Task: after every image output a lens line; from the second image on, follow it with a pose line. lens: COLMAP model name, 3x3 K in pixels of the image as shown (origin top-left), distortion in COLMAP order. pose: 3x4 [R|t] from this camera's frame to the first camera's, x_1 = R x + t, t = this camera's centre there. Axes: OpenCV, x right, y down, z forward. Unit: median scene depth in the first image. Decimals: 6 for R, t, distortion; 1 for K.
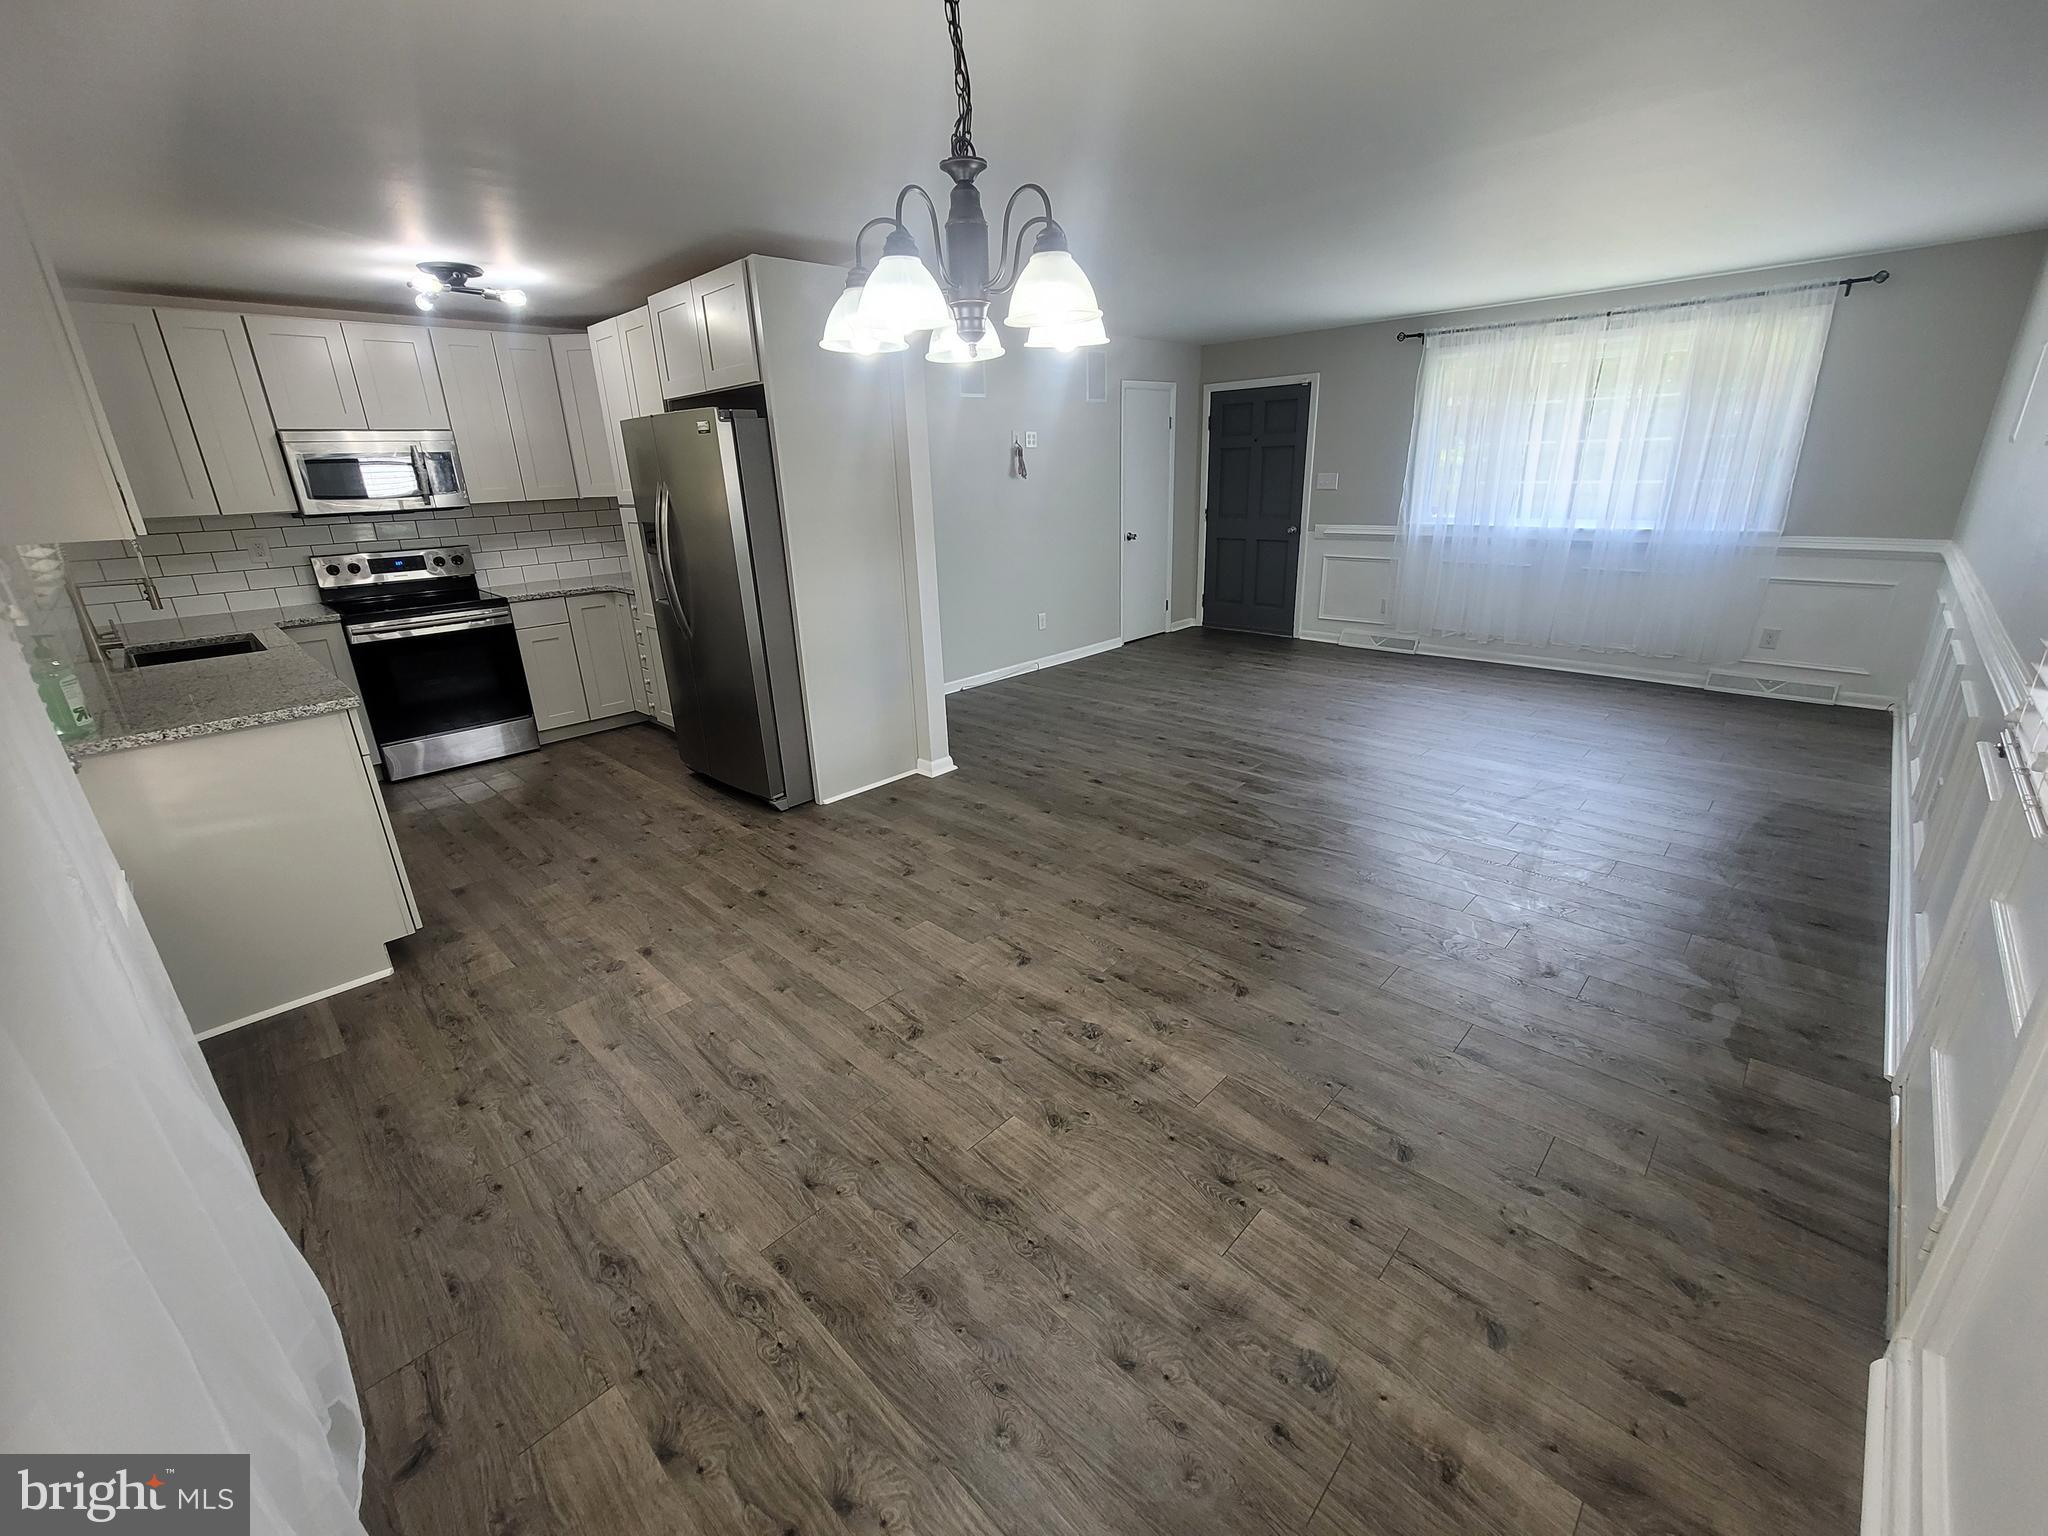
lens RADIAL K [[840.0, 0, 1019.3], [0, 840.0, 761.4], [0, 0, 1]] dist [-0.006497, 0.000139]
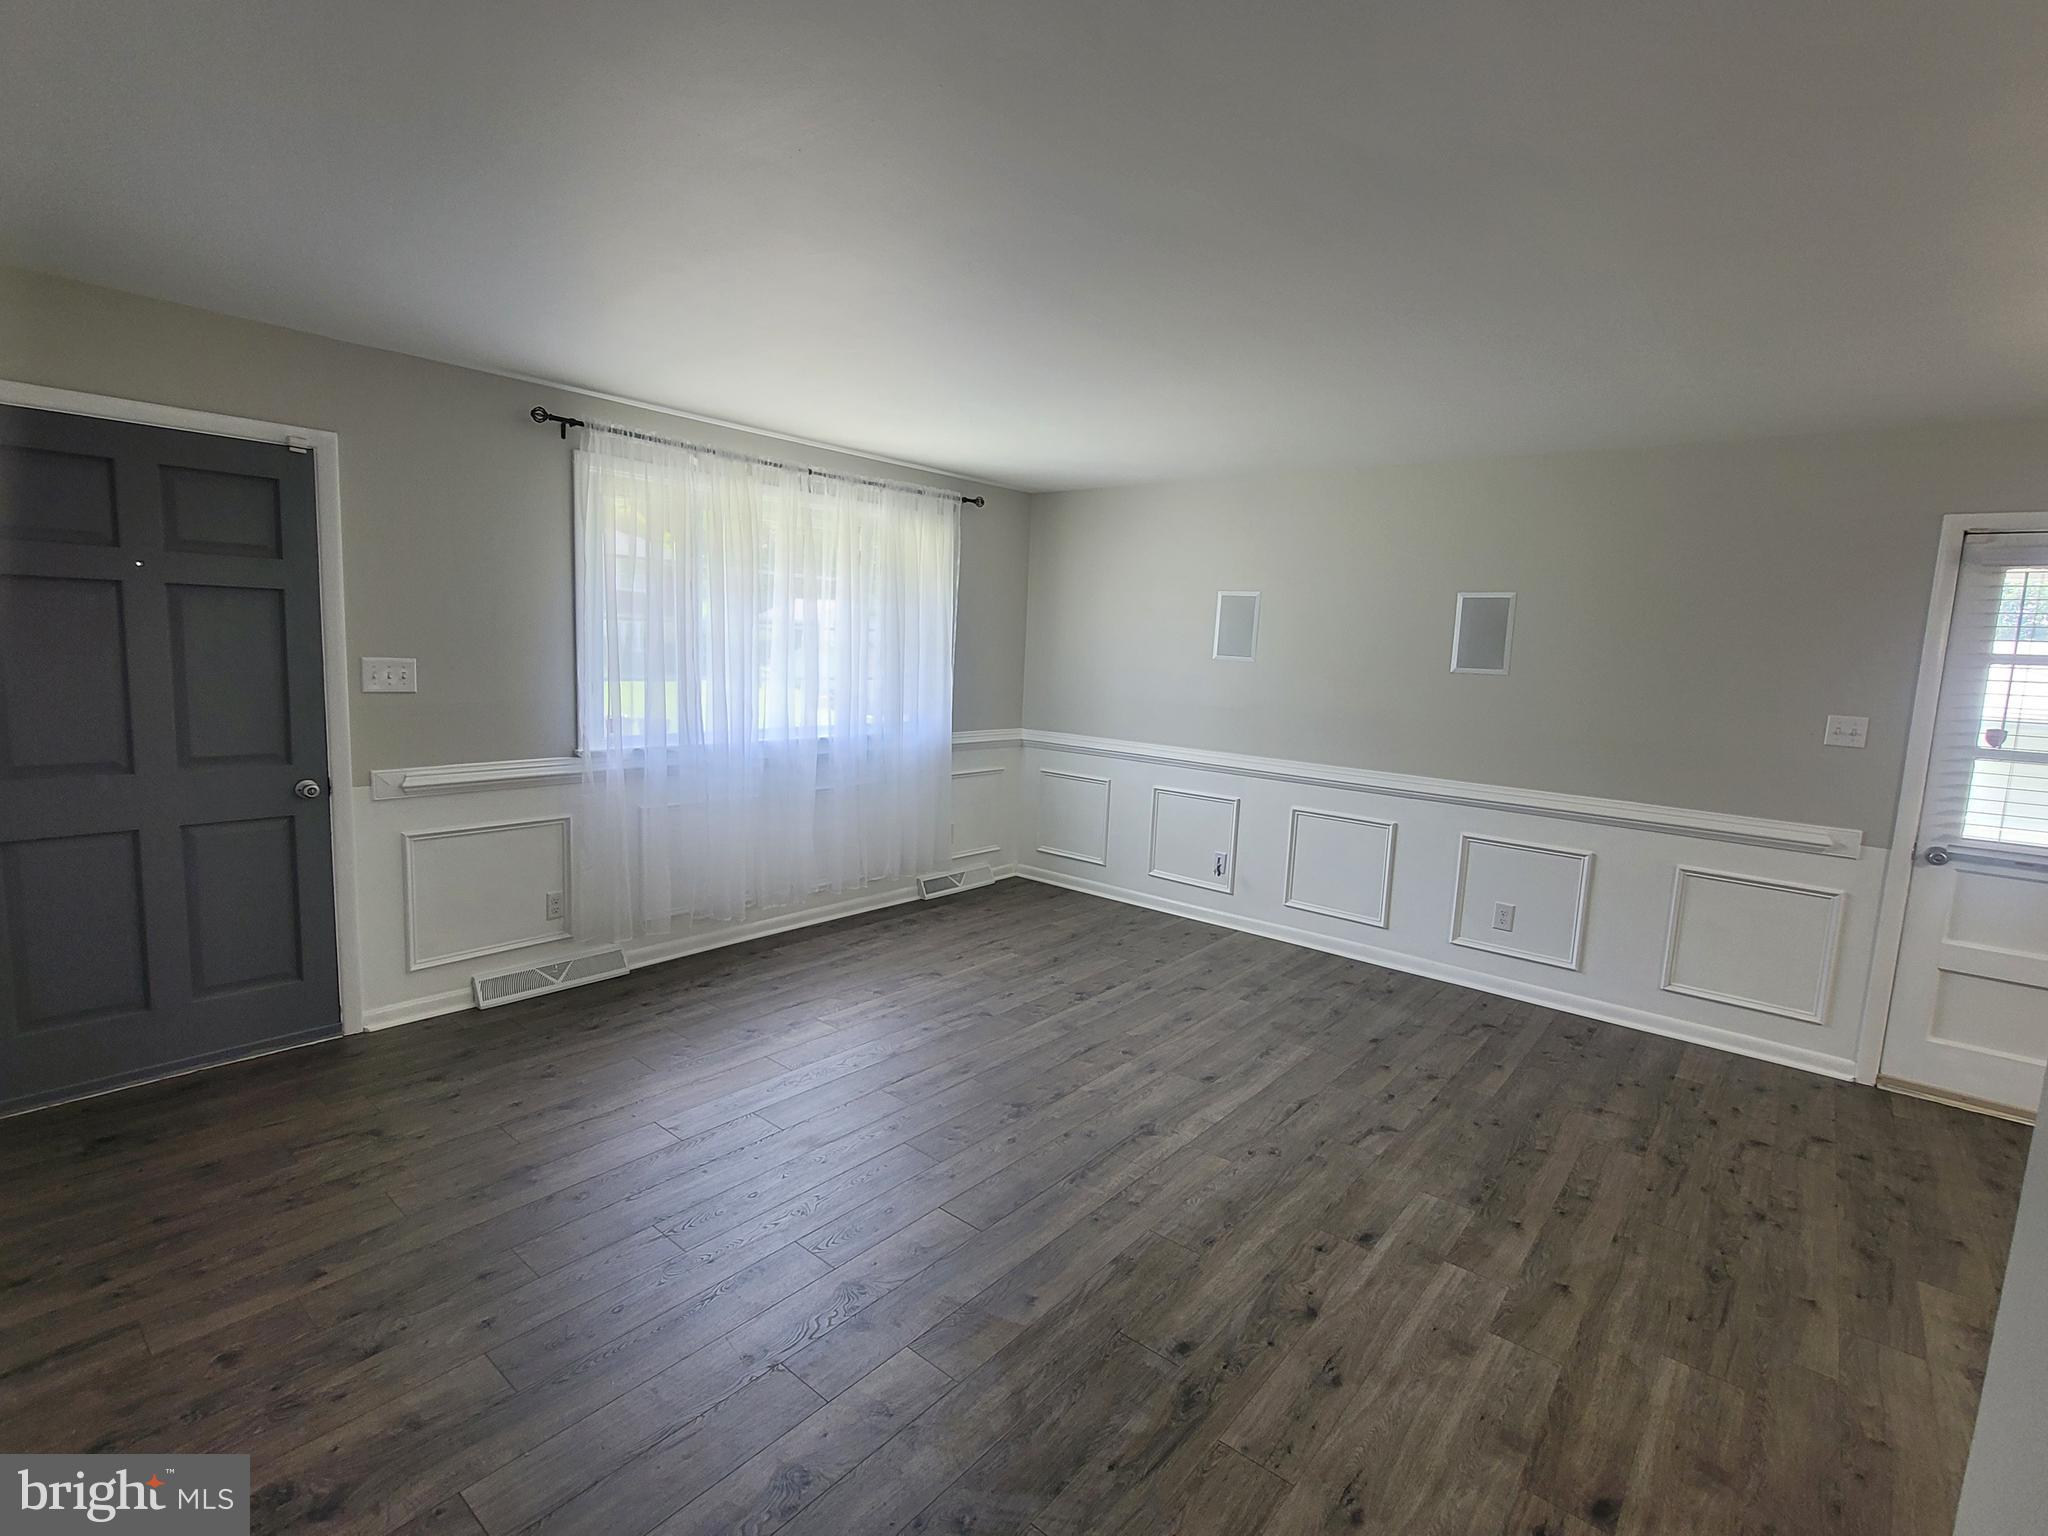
lens RADIAL K [[974.5, 0, 1015.8], [0, 974.5, 762.2], [0, 0, 1]] dist [-0.002389, 0.000799]
pose [[-0.075865, -0.097979, 0.992293, -0.266379], [0.289370, 0.950169, 0.115944, -0.392649], [-0.954206, 0.295936, -0.043732, 1.112490]]
